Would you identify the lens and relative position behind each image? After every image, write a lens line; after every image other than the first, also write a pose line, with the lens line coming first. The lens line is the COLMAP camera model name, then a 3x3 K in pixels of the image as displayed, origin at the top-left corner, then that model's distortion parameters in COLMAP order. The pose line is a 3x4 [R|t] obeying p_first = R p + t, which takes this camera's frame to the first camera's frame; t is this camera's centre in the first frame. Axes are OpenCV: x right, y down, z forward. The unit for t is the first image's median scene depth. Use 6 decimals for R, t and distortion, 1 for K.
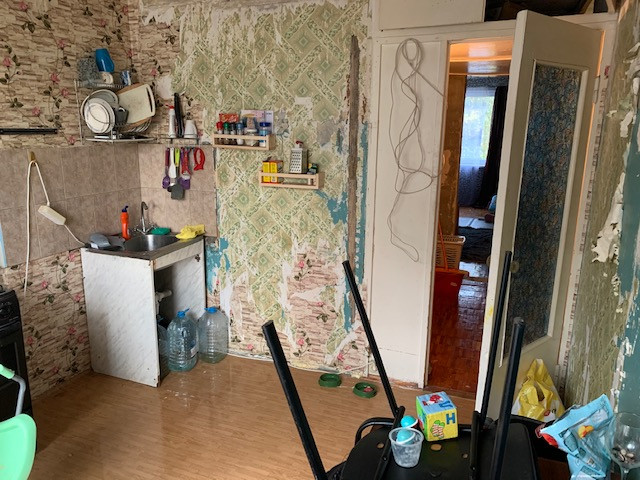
lens RADIAL K [[492.5, 0, 317.4], [0, 492.5, 235.8], [0, 0, 1]] dist [0.021351, -0.017594]
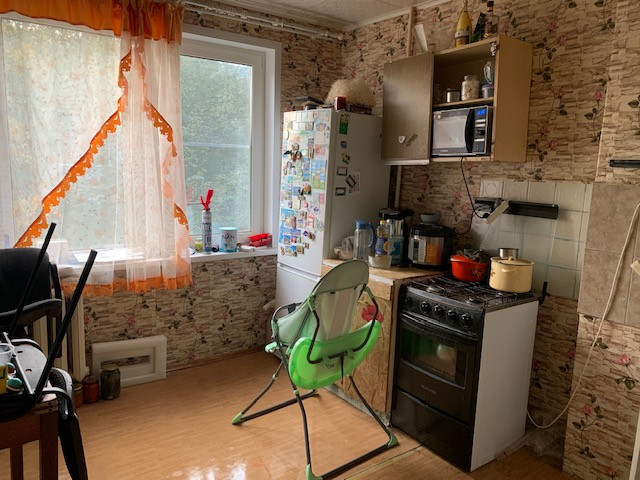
lens RADIAL K [[492.5, 0, 315.5], [0, 492.5, 240.0], [0, 0, 1]] dist [0.021351, -0.017594]
pose [[-0.542176, 0.108566, -0.833222, 0.308225], [-0.216061, 0.940263, 0.263104, -0.163396], [0.812012, 0.322675, -0.486331, 0.853279]]
